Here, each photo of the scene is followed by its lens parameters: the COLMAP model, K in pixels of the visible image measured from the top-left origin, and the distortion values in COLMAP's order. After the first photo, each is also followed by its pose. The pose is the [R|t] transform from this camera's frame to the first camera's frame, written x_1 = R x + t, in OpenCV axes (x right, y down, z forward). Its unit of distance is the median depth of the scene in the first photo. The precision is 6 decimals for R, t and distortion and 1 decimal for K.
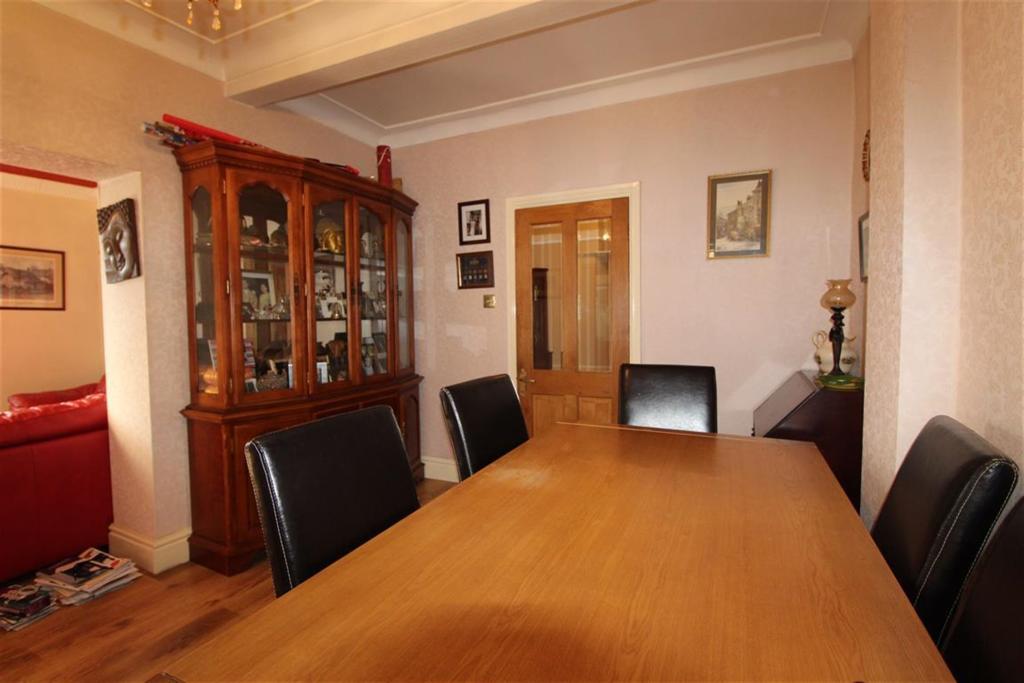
lens RADIAL K [[488.1, 0, 507.9], [0, 488.1, 339.2], [0, 0, 1]] dist [-0.009898, -0.000981]
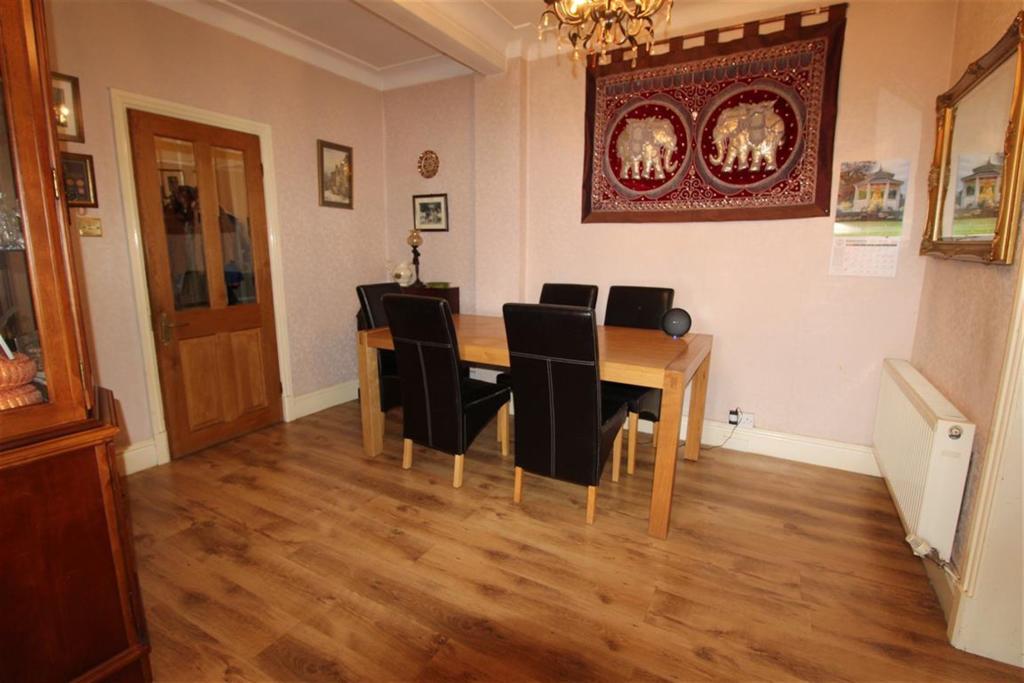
lens RADIAL K [[488.1, 0, 508.2], [0, 488.1, 337.2], [0, 0, 1]] dist [-0.009898, -0.000981]
pose [[0.069612, -0.164224, 0.983964, -0.906599], [0.046383, 0.985823, 0.161253, -0.005046], [-0.996495, 0.034414, 0.076243, 0.427934]]
